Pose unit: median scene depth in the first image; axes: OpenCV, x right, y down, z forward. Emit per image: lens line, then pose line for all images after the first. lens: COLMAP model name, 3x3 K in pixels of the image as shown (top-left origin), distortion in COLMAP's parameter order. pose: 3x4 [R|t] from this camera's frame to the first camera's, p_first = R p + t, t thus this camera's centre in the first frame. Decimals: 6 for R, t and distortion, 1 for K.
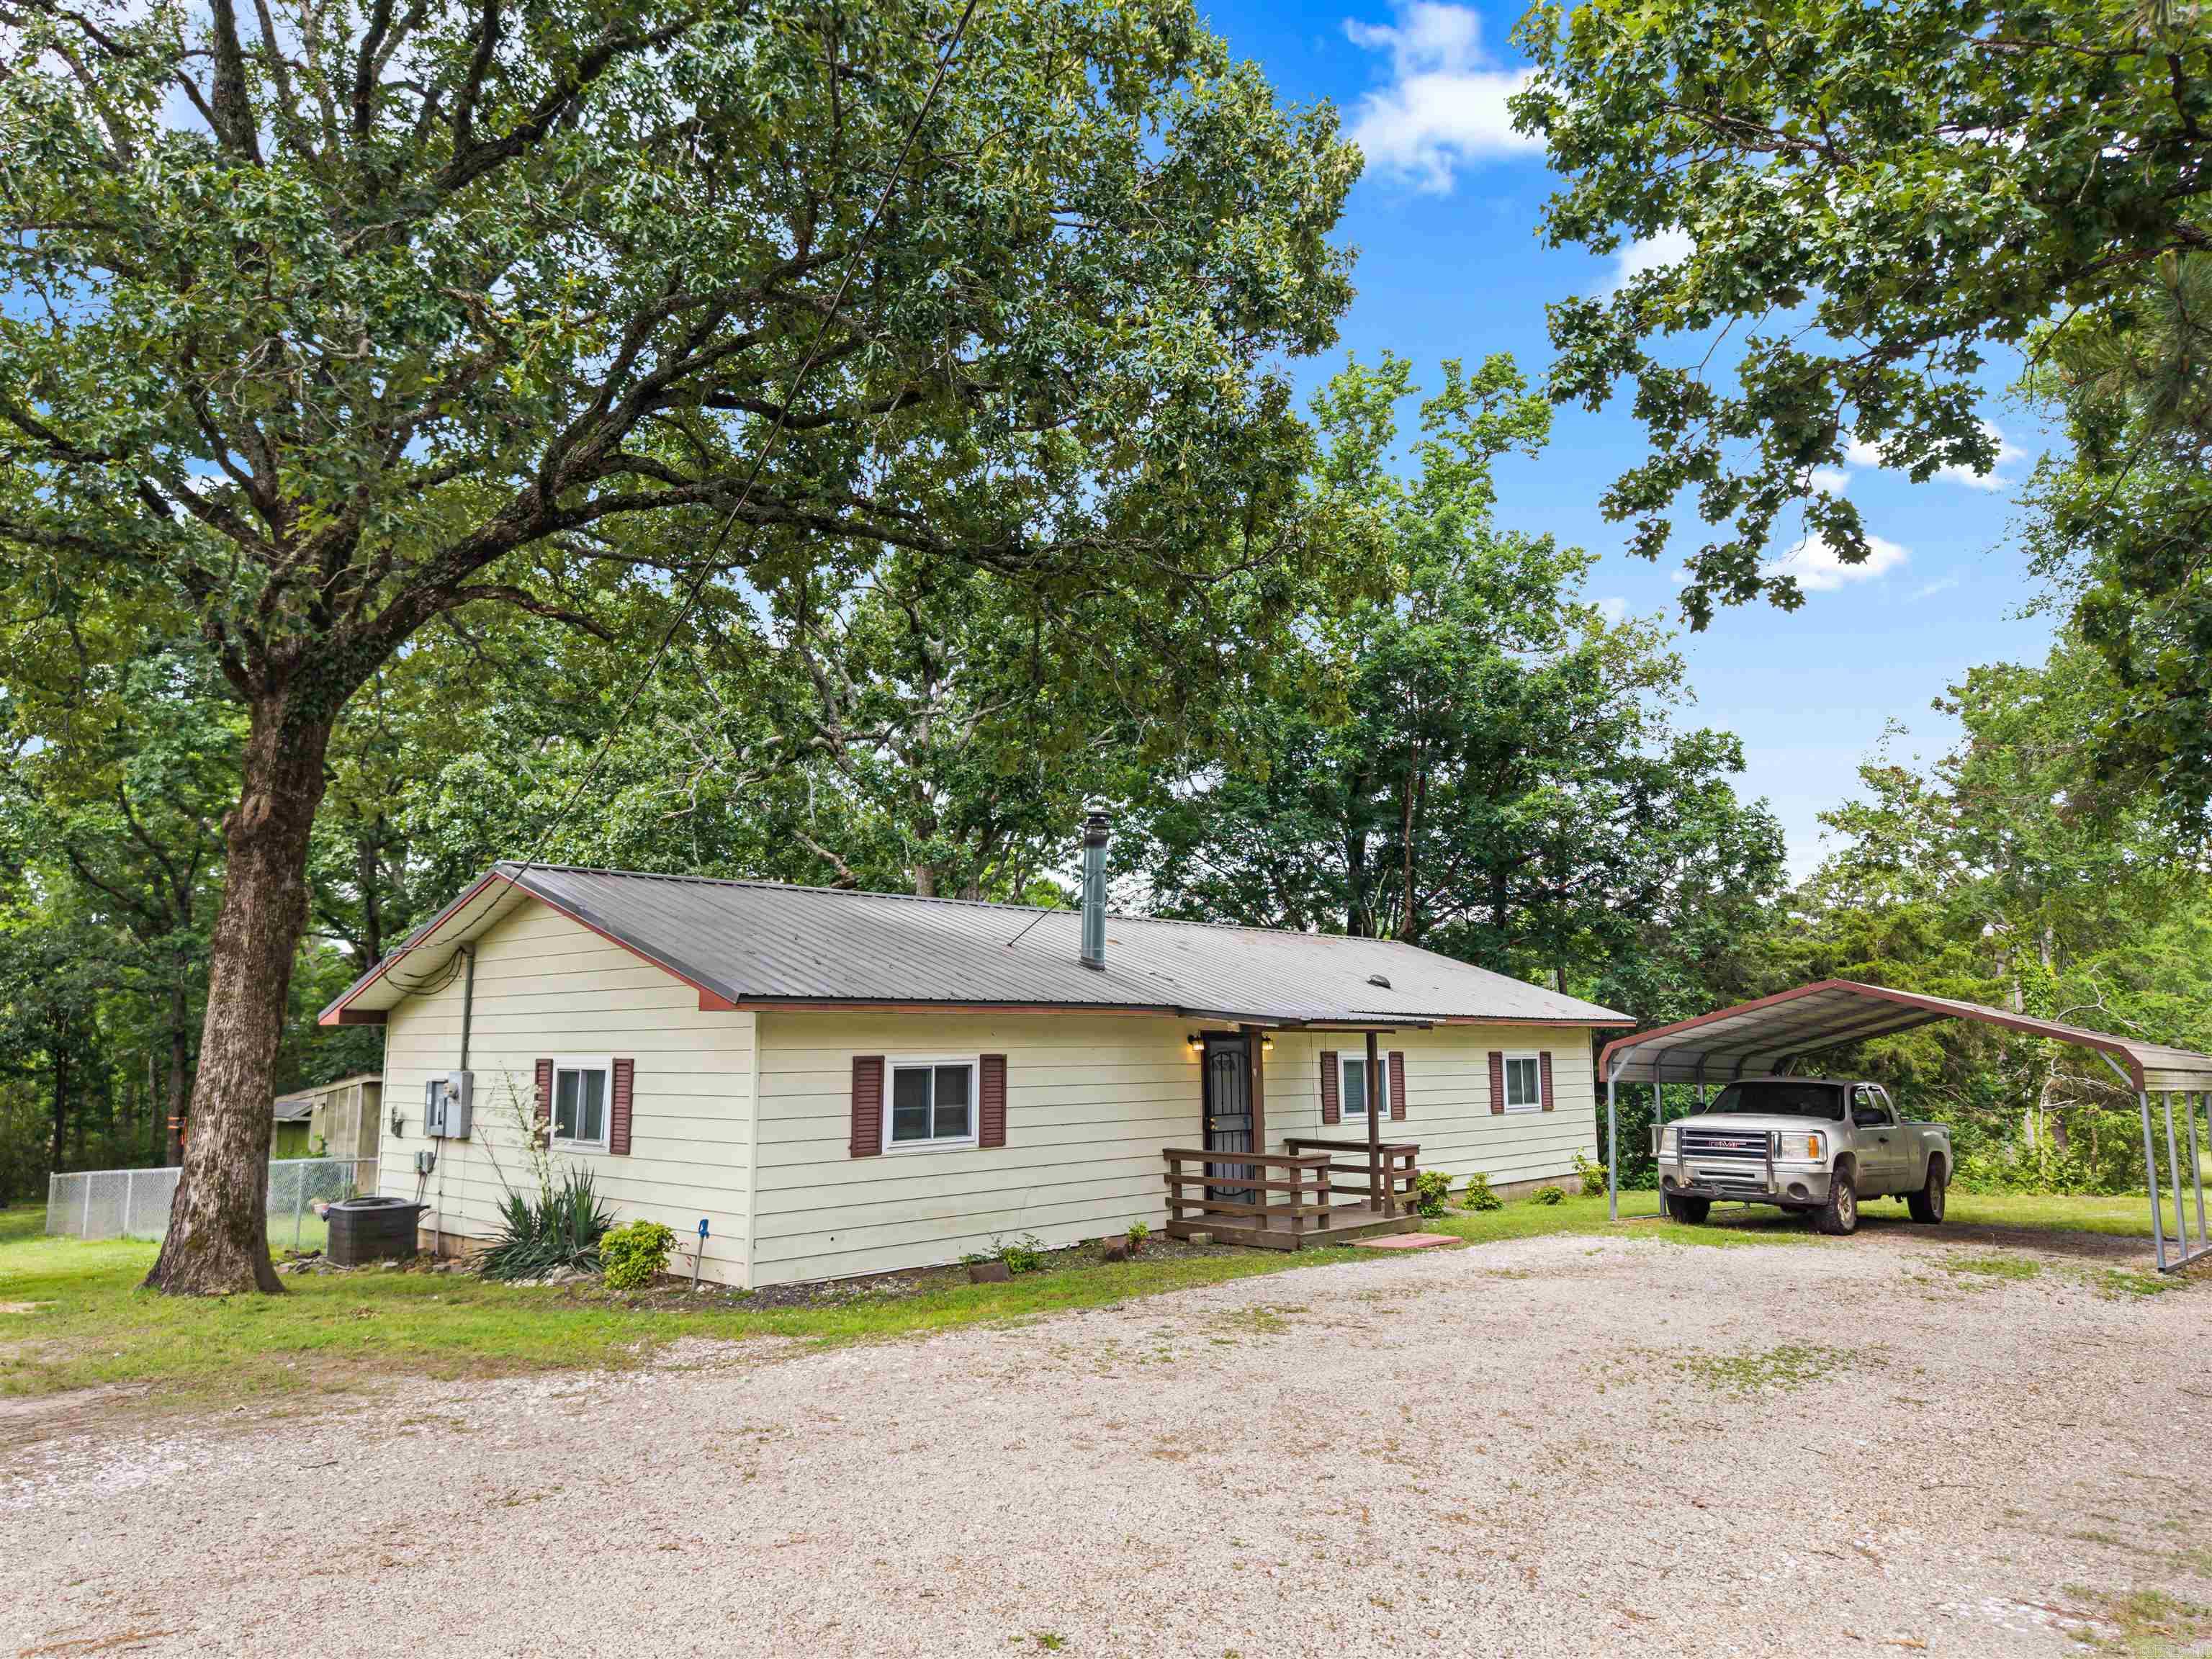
lens RADIAL K [[1476.1, 0, 1037.8], [0, 1476.1, 840.9], [0, 0, 1]] dist [0.146036, -0.282431]
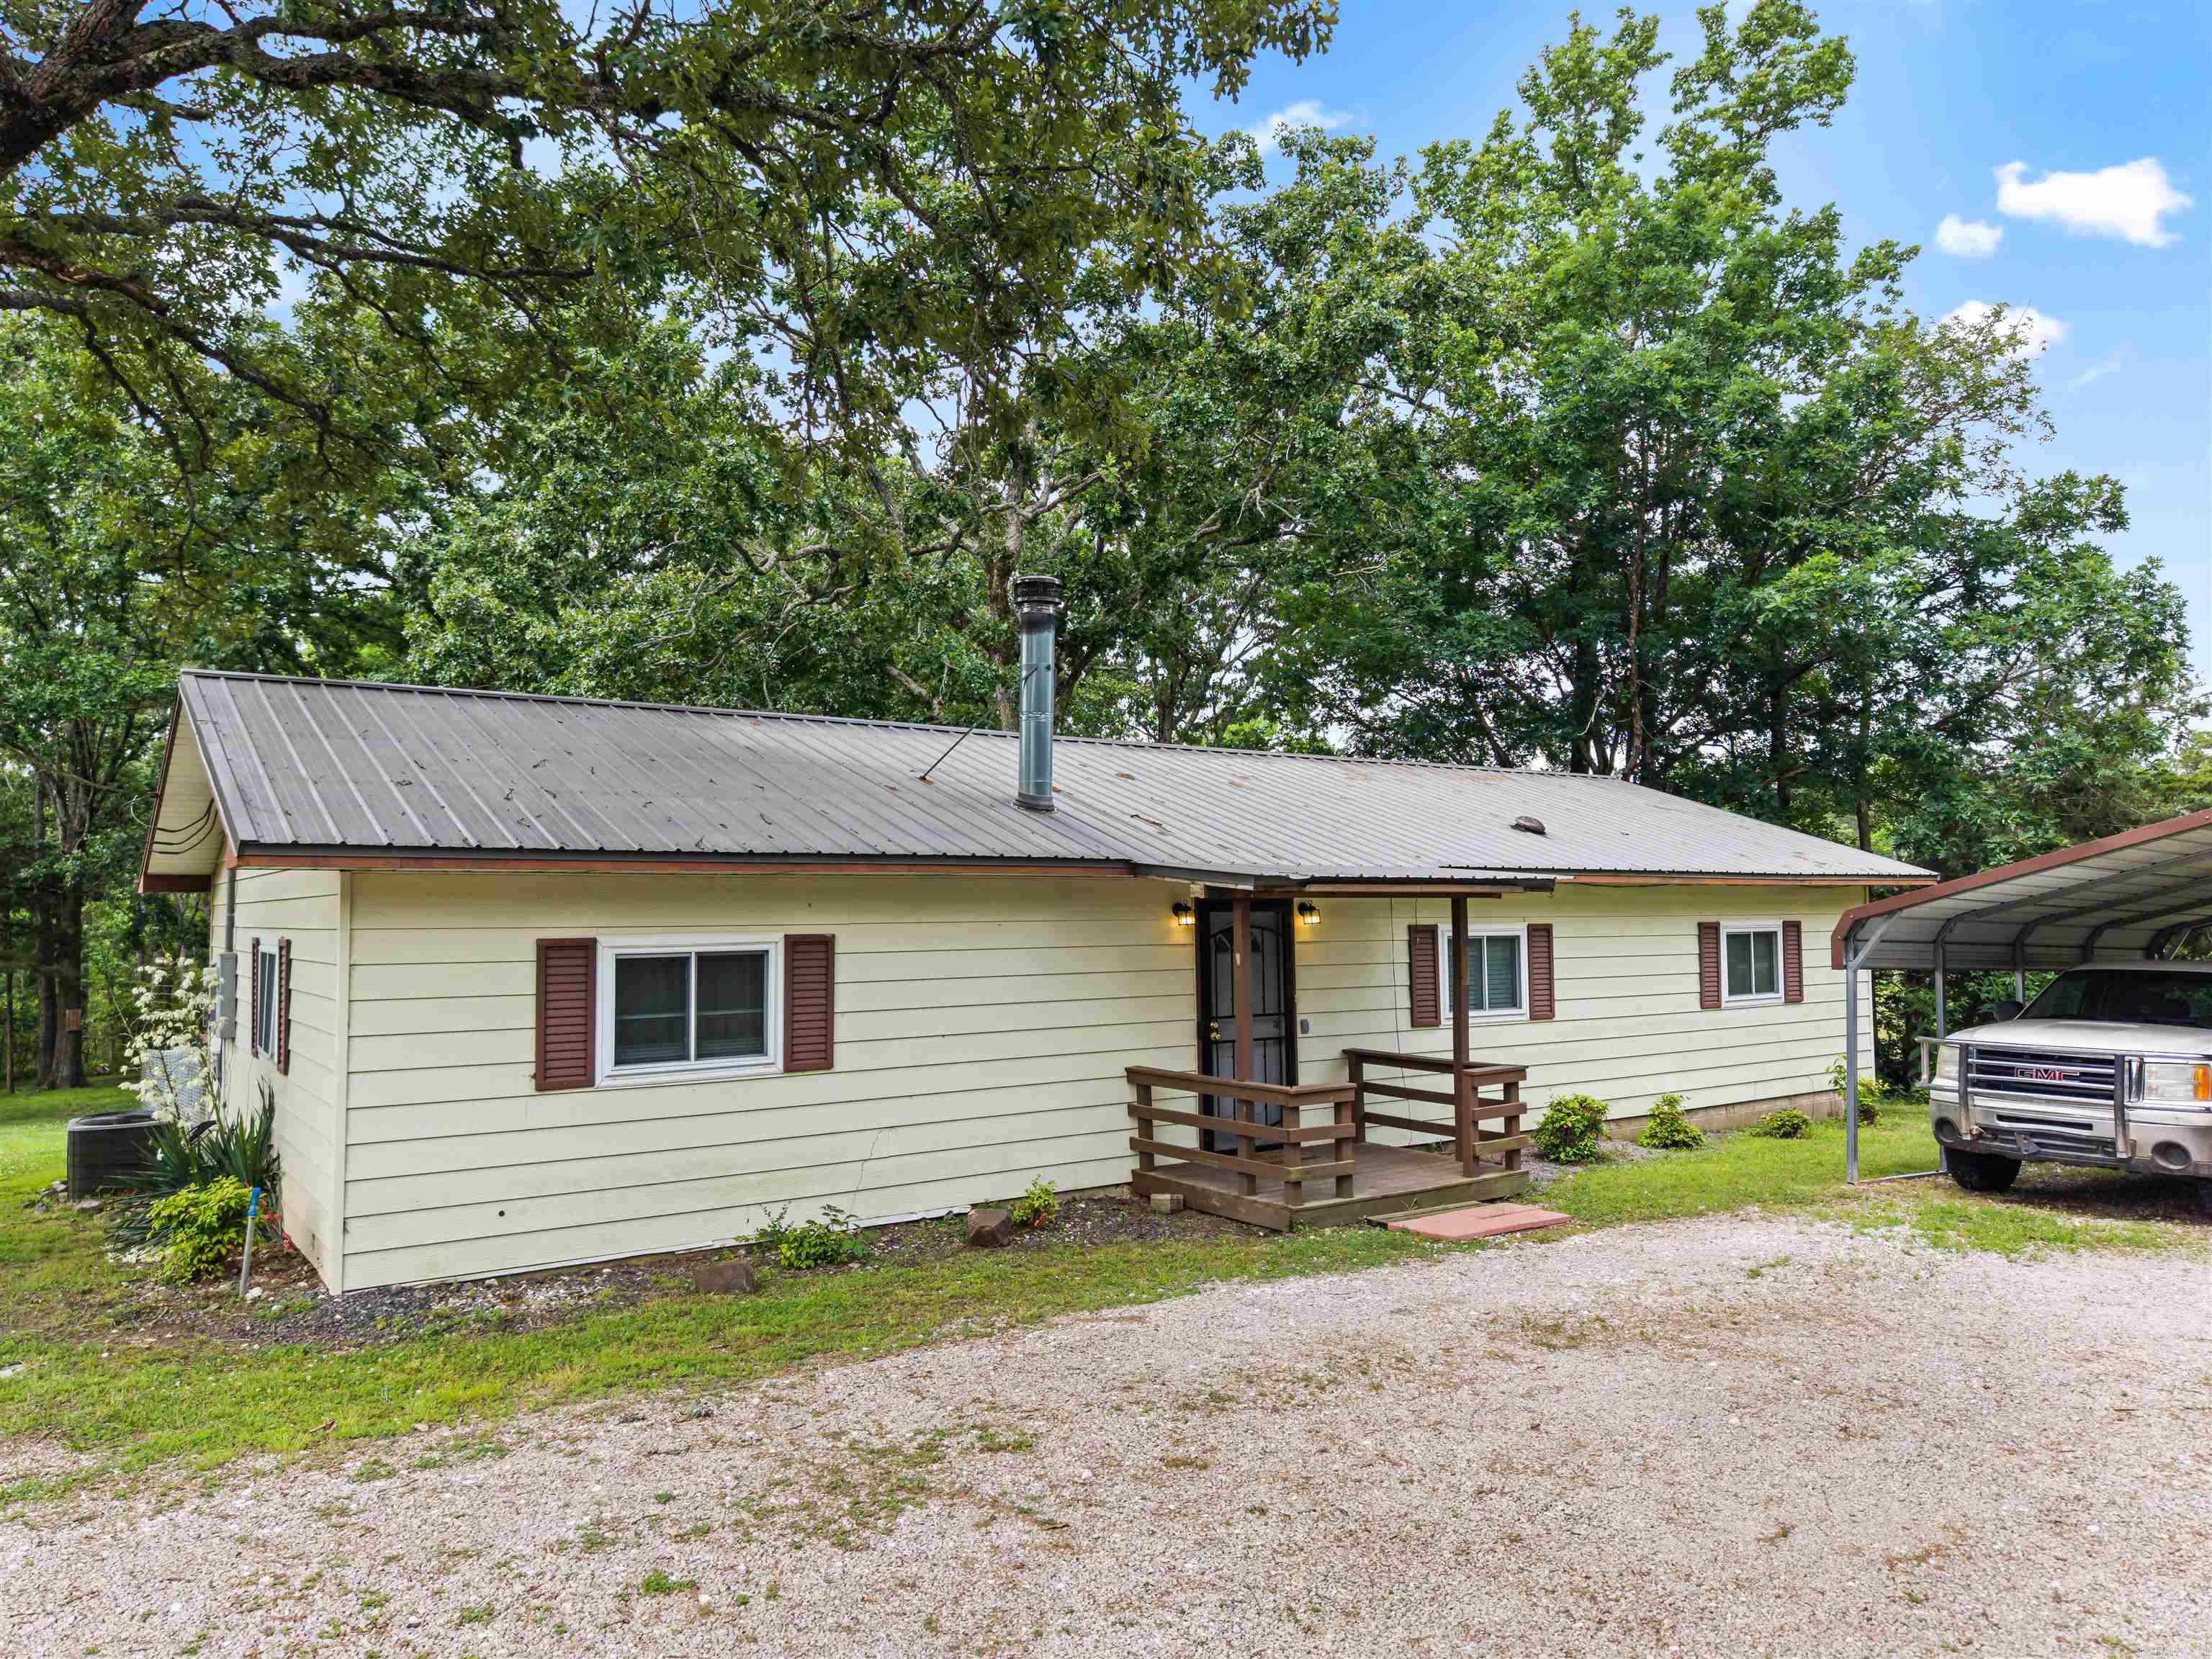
lens RADIAL K [[1415.5, 0, 1099.7], [0, 1415.5, 824.2], [0, 0, 1]] dist [0.066273, -0.068098]
pose [[0.980514, -0.012652, -0.196042, 0.190782], [0.027942, 0.996760, 0.075428, 0.043311], [0.194452, -0.079436, 0.977690, 0.348278]]
